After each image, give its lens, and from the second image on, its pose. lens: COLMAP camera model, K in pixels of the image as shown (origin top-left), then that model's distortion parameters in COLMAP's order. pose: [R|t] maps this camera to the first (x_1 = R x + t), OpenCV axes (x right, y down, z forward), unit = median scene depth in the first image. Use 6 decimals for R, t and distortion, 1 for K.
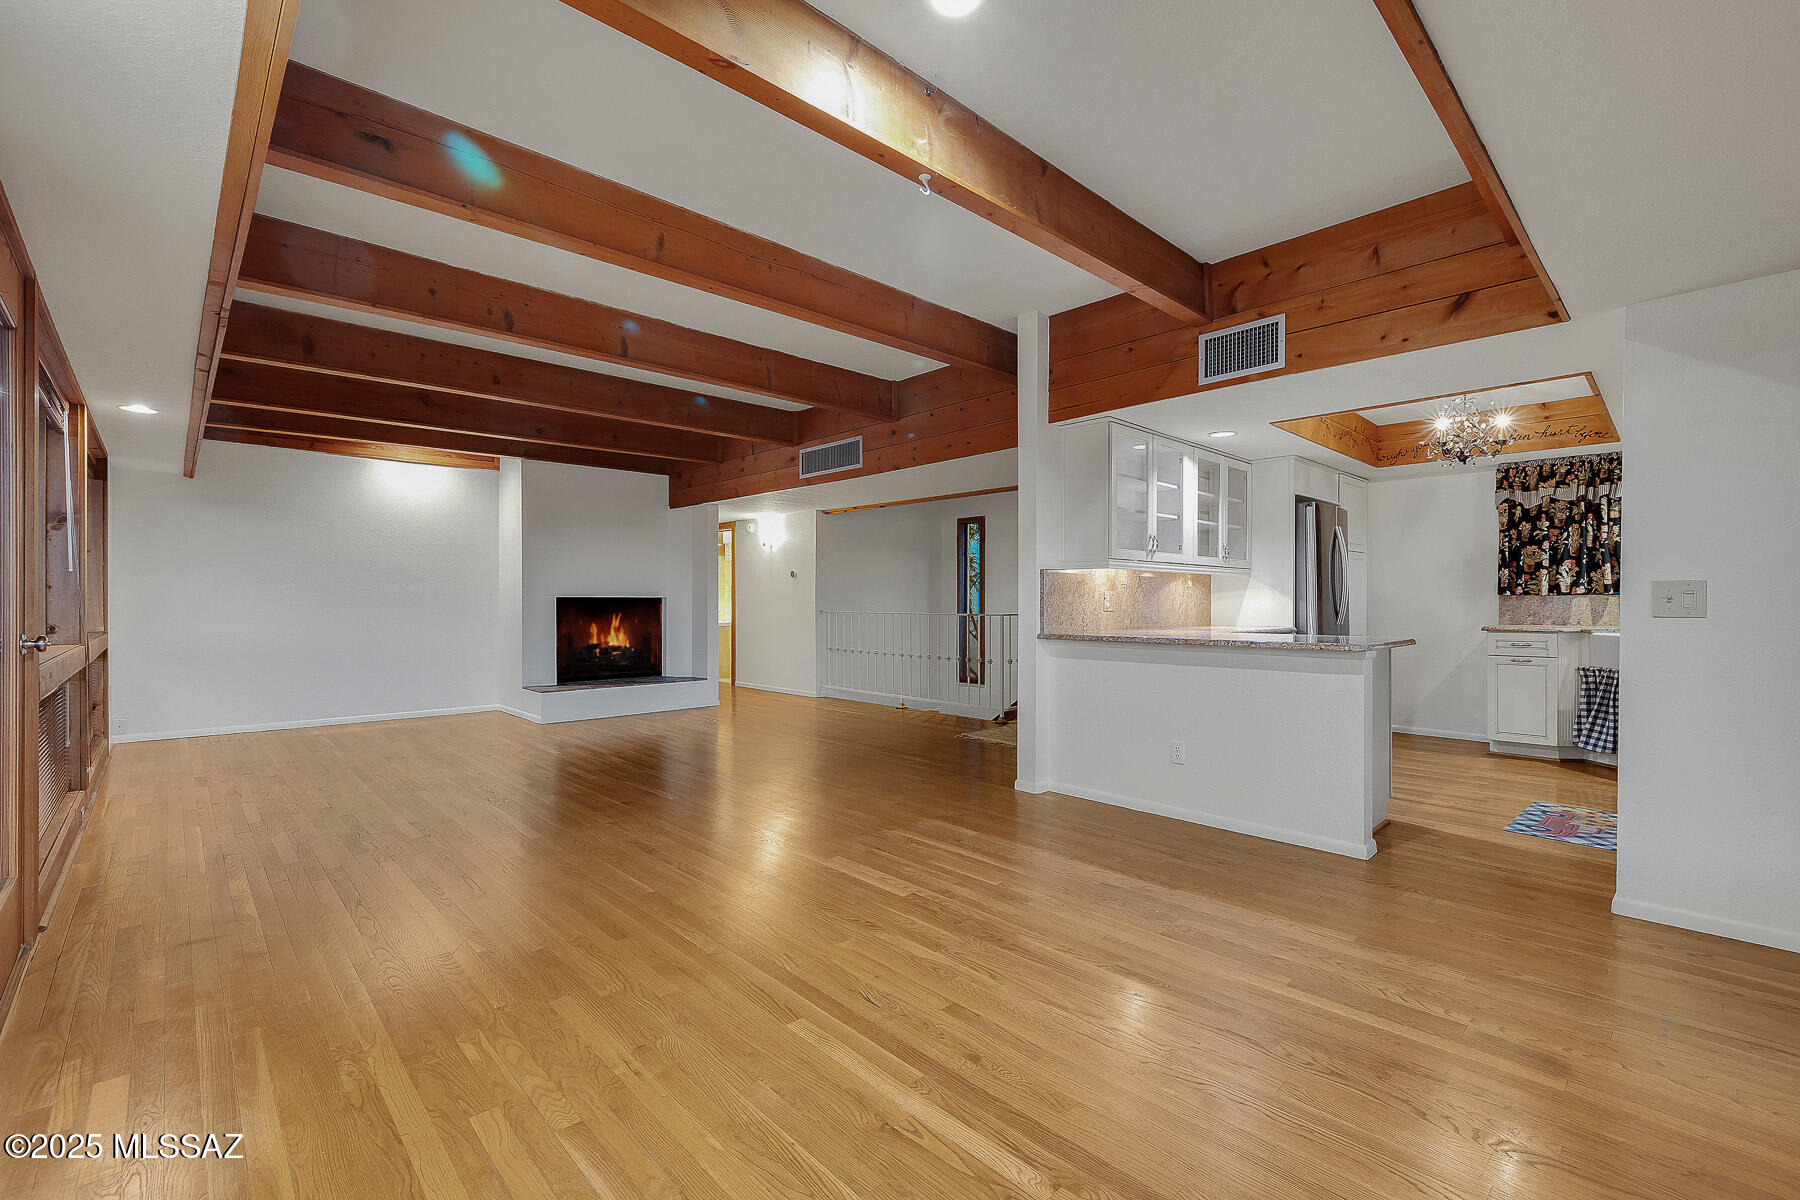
lens RADIAL K [[760.7, 0, 891.2], [0, 760.7, 607.1], [0, 0, 1]] dist [-0.002391, -0.000129]
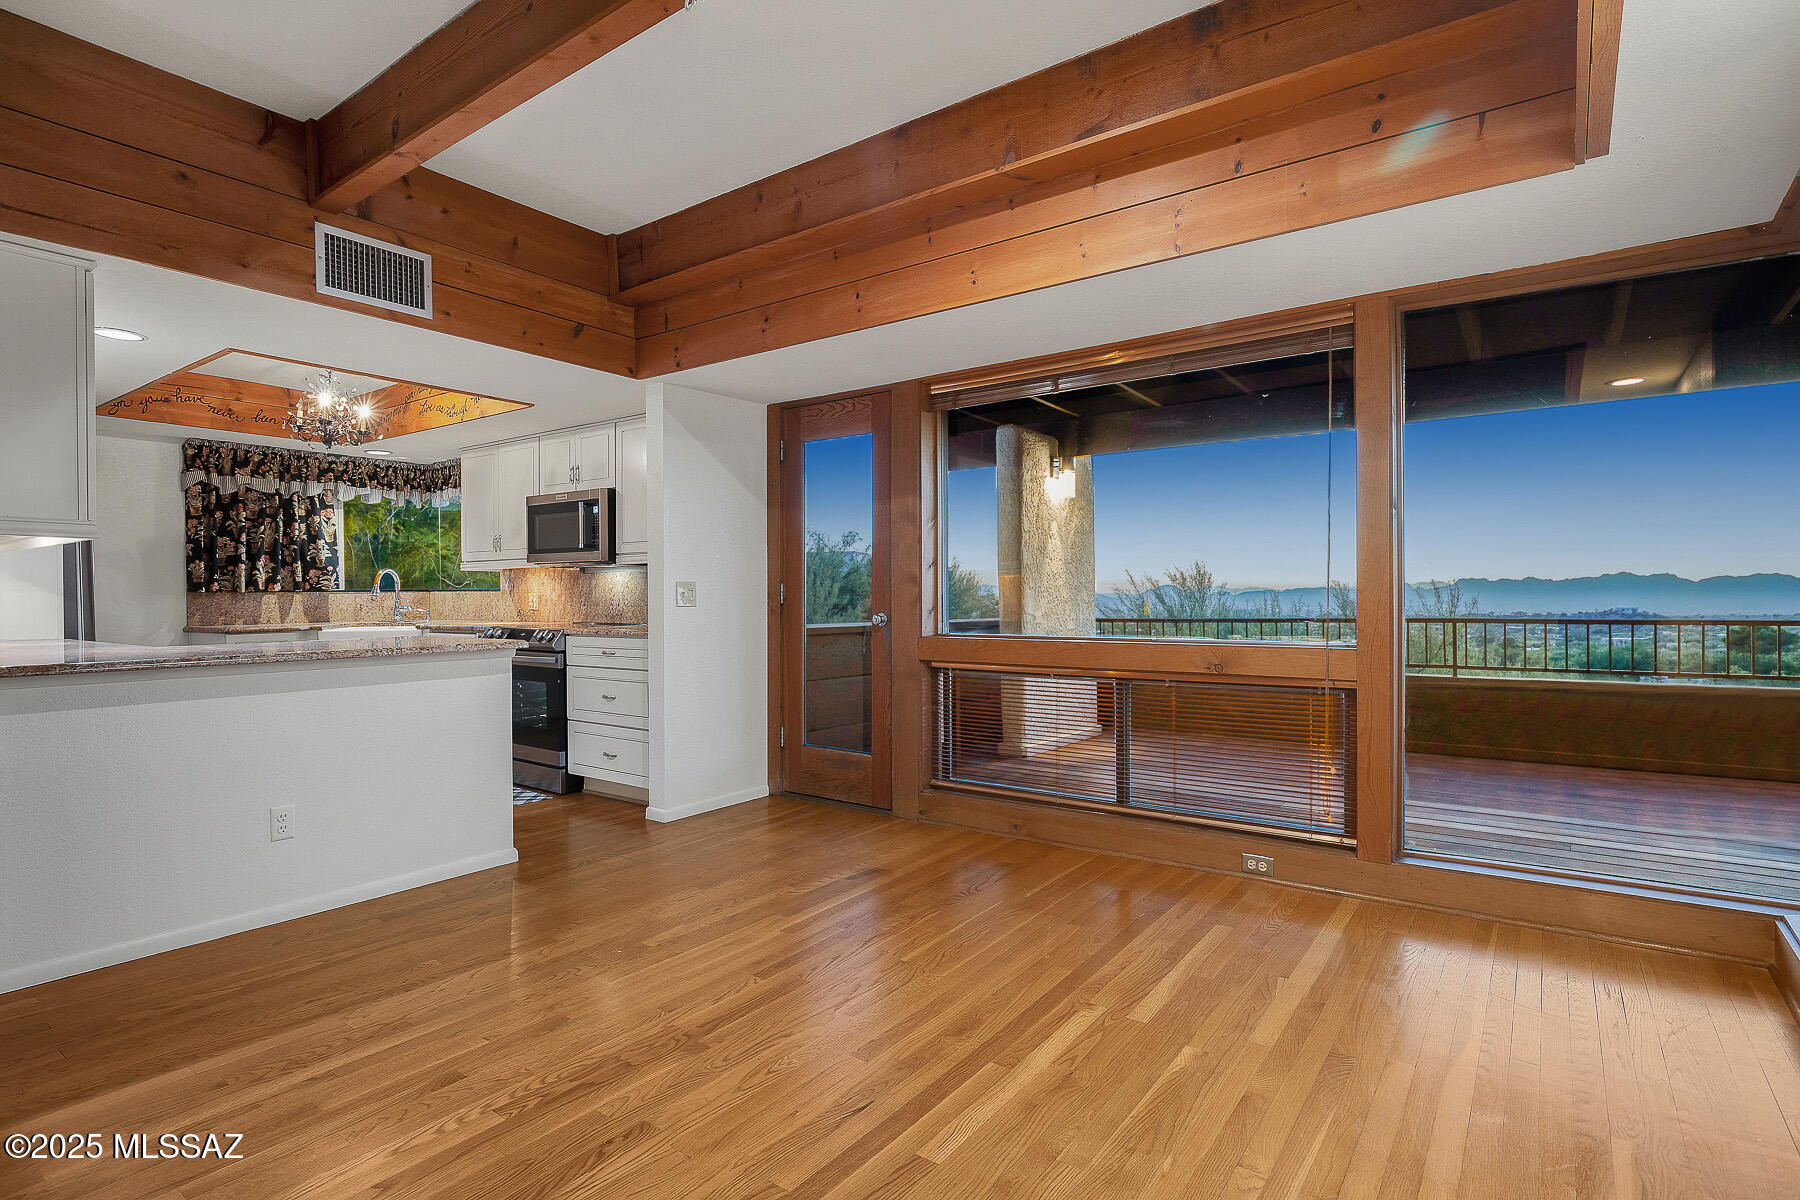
lens RADIAL K [[902.5, 0, 897.5], [0, 902.5, 605.6], [0, 0, 1]] dist [-0.006176, -0.000254]
pose [[-0.178750, -0.009086, 0.983853, -0.349728], [0.013208, 0.999845, 0.011633, -0.001702], [-0.983806, 0.015074, -0.178603, 0.419616]]
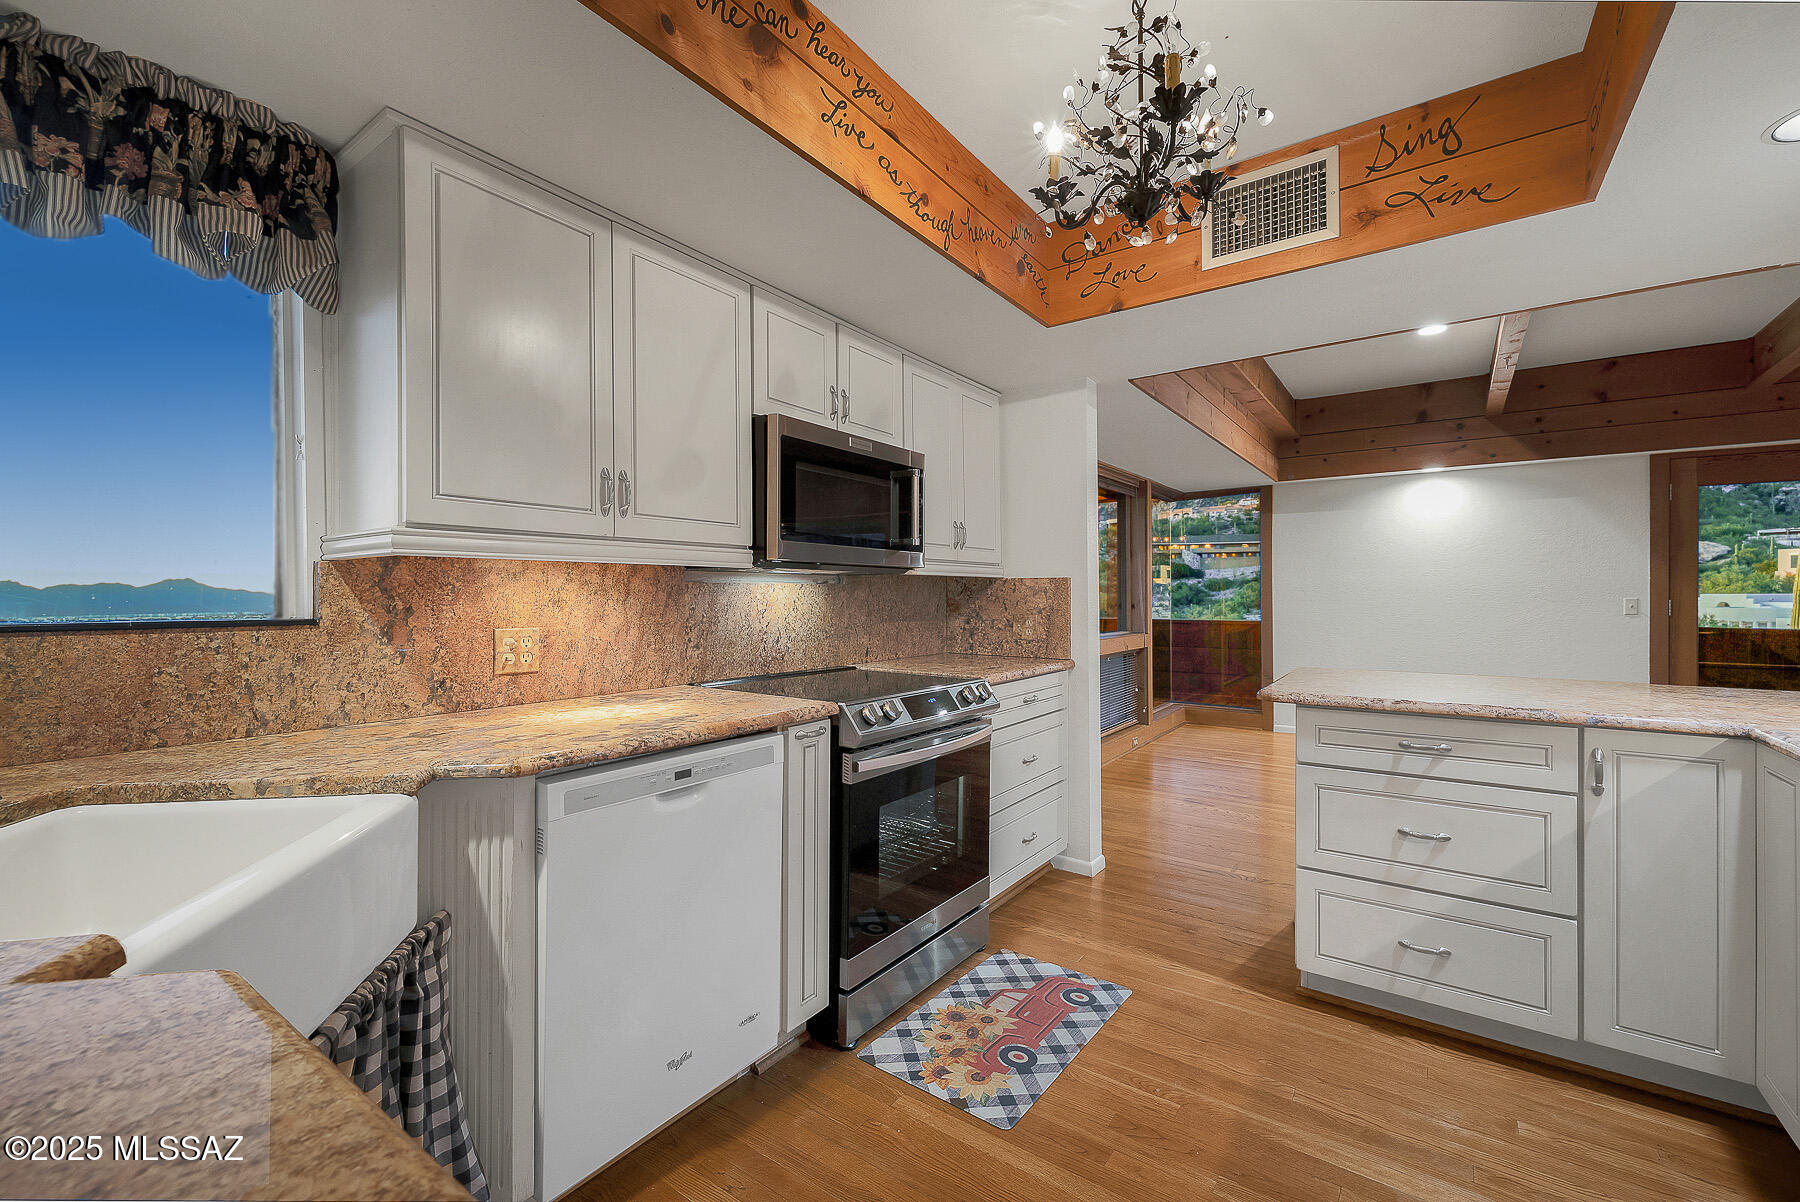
lens RADIAL K [[760.7, 0, 884.2], [0, 760.7, 598.6], [0, 0, 1]] dist [-0.002391, -0.000129]
pose [[-0.982729, 0.005442, -0.184973, 0.739451], [0.003364, 0.999928, 0.011545, -0.027242], [0.185022, 0.010724, -0.982676, 1.040018]]
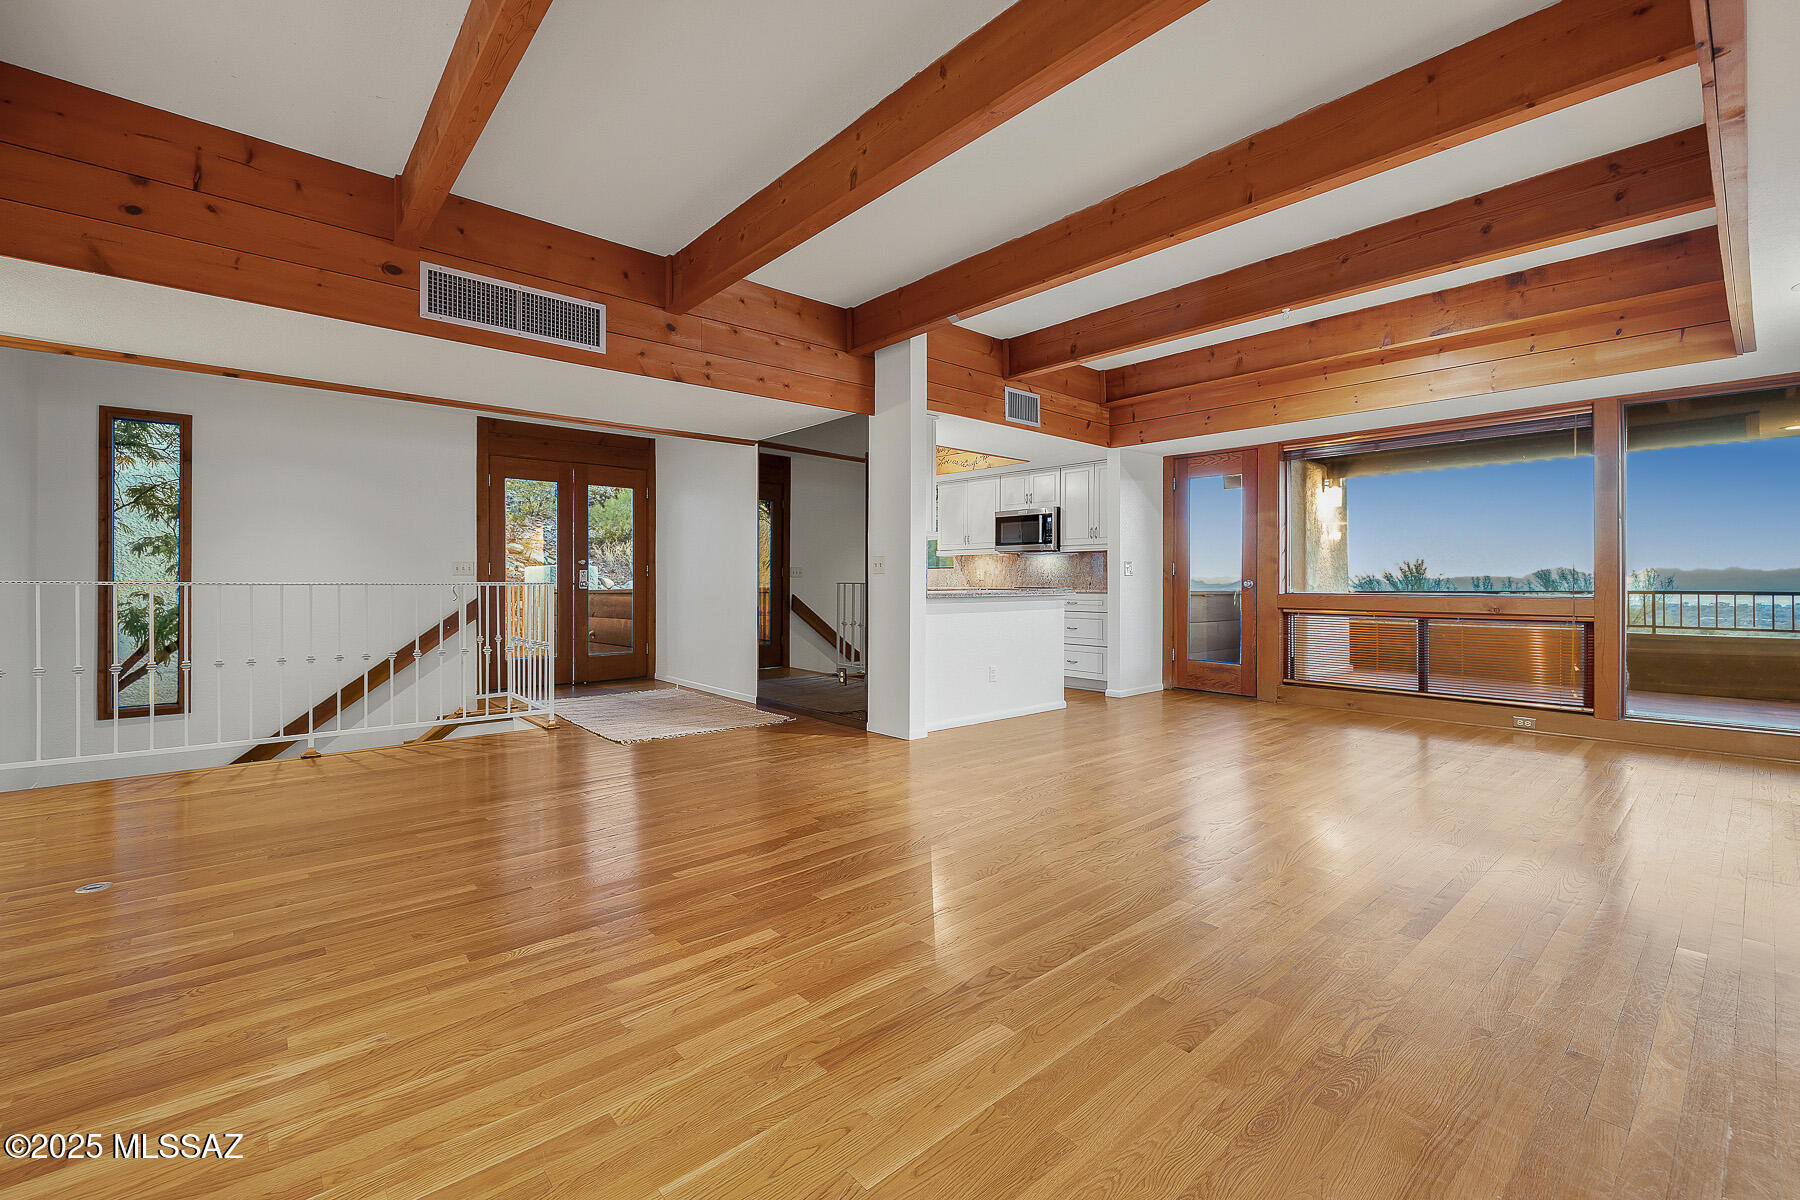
lens RADIAL K [[760.7, 0, 885.3], [0, 760.7, 580.9], [0, 0, 1]] dist [-0.002391, -0.000129]
pose [[0.048408, 0.000534, 0.998827, -0.728351], [0.005334, 0.999985, -0.000793, 0.013302], [-0.998813, 0.005366, 0.048405, 0.784689]]
